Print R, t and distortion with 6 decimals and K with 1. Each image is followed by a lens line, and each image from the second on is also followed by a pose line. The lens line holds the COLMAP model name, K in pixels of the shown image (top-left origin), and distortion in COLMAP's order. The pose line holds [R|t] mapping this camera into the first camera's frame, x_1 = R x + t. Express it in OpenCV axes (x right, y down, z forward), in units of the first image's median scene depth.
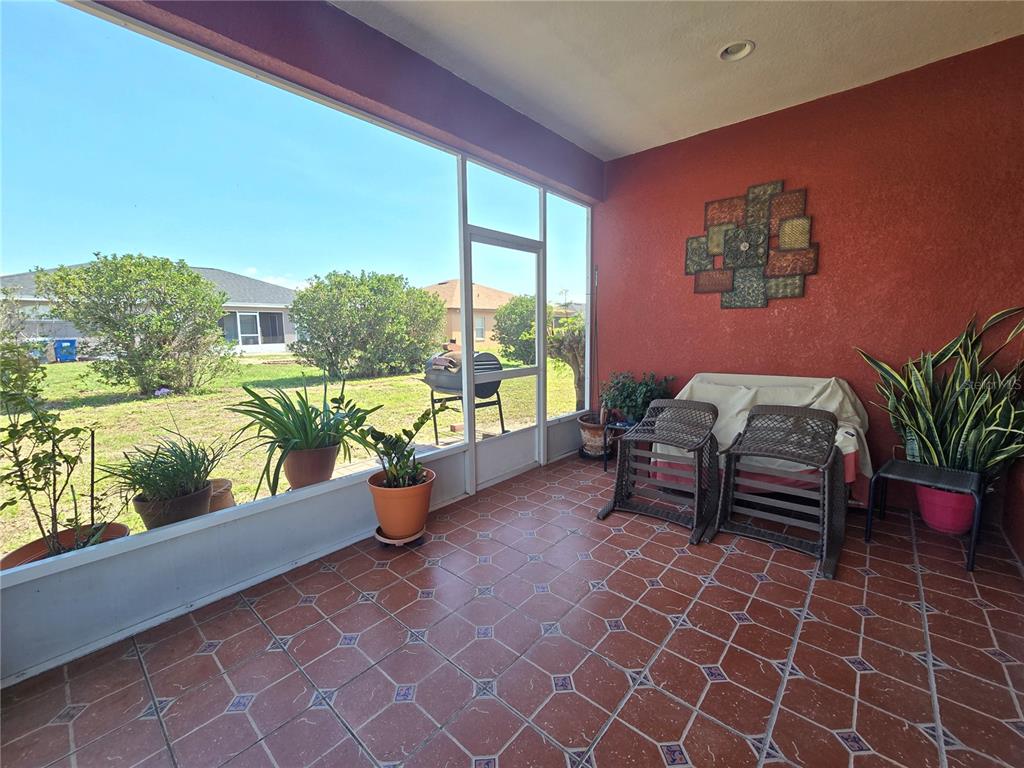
lens RADIAL K [[421.7, 0, 505.8], [0, 421.7, 382.0], [0, 0, 1]] dist [-0.002682, 0.001288]
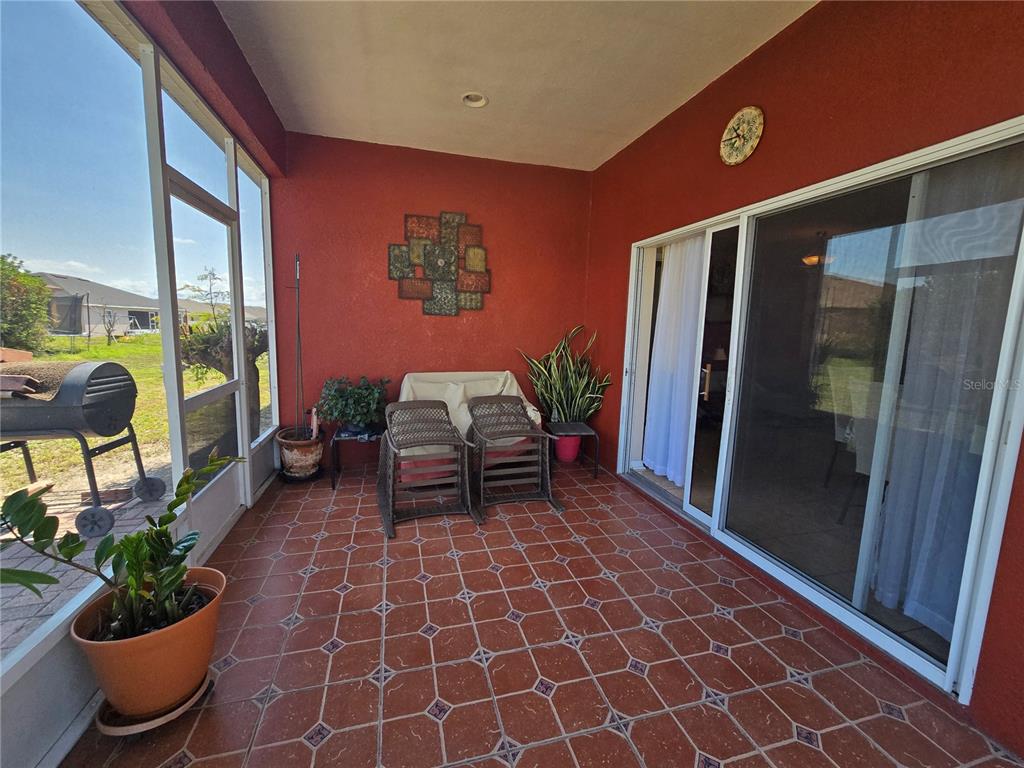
lens RADIAL K [[421.7, 0, 508.2], [0, 421.7, 381.4], [0, 0, 1]] dist [-0.002682, 0.001288]
pose [[0.540360, -0.085964, 0.837031, -0.346603], [0.068615, 0.995956, 0.057990, -0.052301], [-0.838632, 0.026097, 0.544073, 0.232281]]
